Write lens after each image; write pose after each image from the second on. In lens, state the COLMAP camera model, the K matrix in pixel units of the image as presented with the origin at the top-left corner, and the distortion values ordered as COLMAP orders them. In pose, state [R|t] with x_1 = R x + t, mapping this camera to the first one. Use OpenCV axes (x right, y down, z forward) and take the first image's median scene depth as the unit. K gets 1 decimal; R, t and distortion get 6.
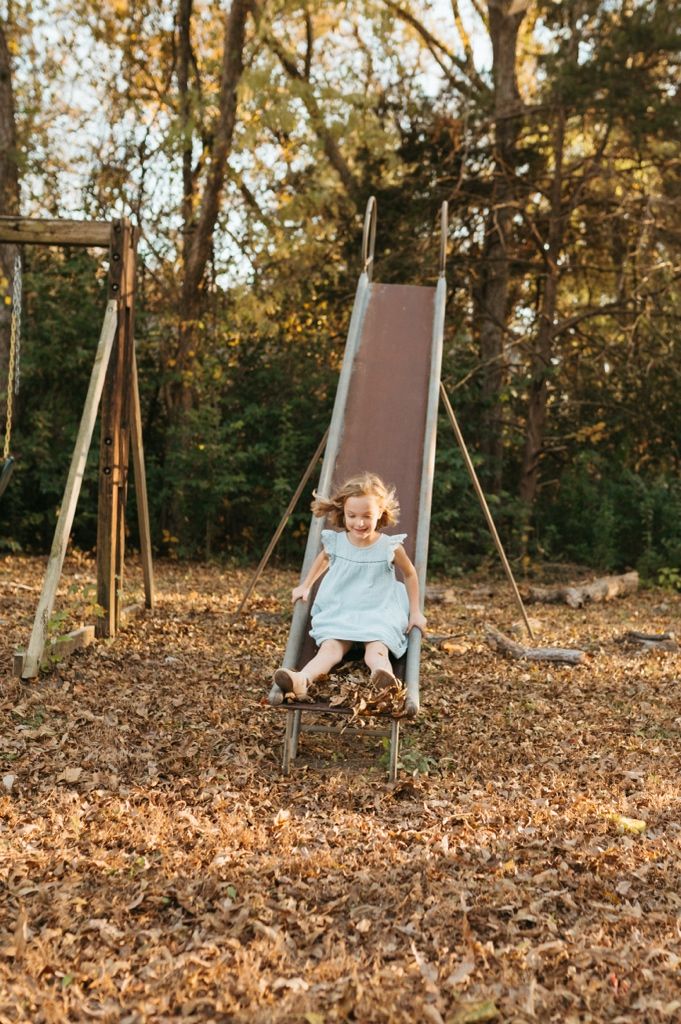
lens RADIAL K [[1227.4, 0, 340.5], [0, 1227.4, 512.0], [0, 0, 1]] dist [0.001781, -0.025810]
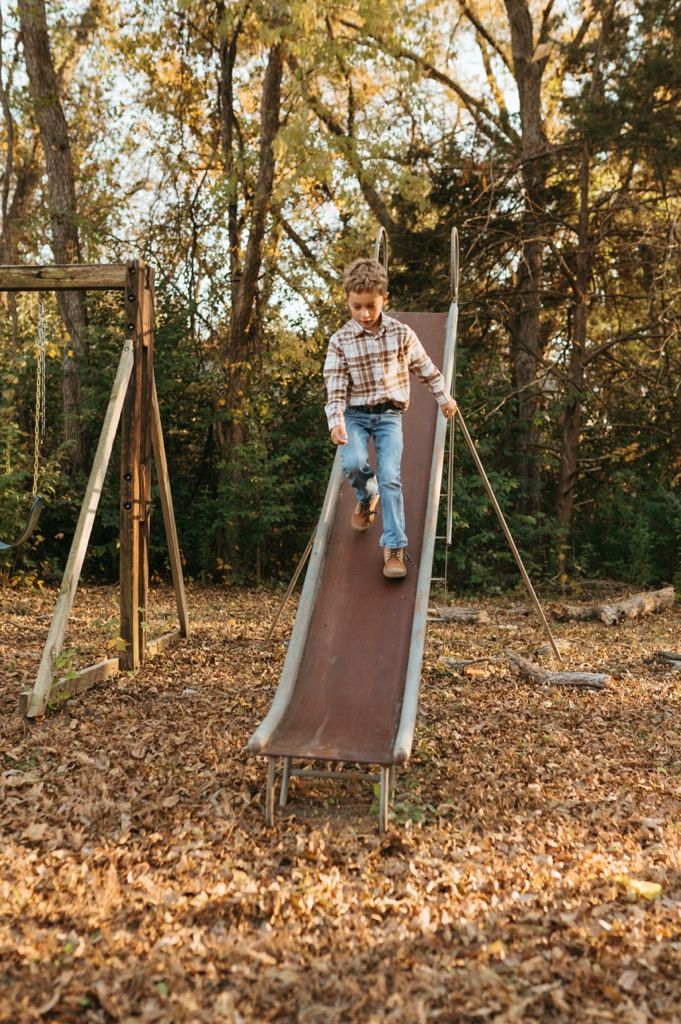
lens RADIAL K [[1028.7, 0, 340.5], [0, 1028.7, 512.0], [0, 0, 1]] dist [-0.005255, 0.005407]
pose [[0.994969, -0.031375, -0.095145, 0.068031], [0.029552, 0.999353, -0.020509, -0.005761], [0.095727, 0.017594, 0.995252, 0.163973]]
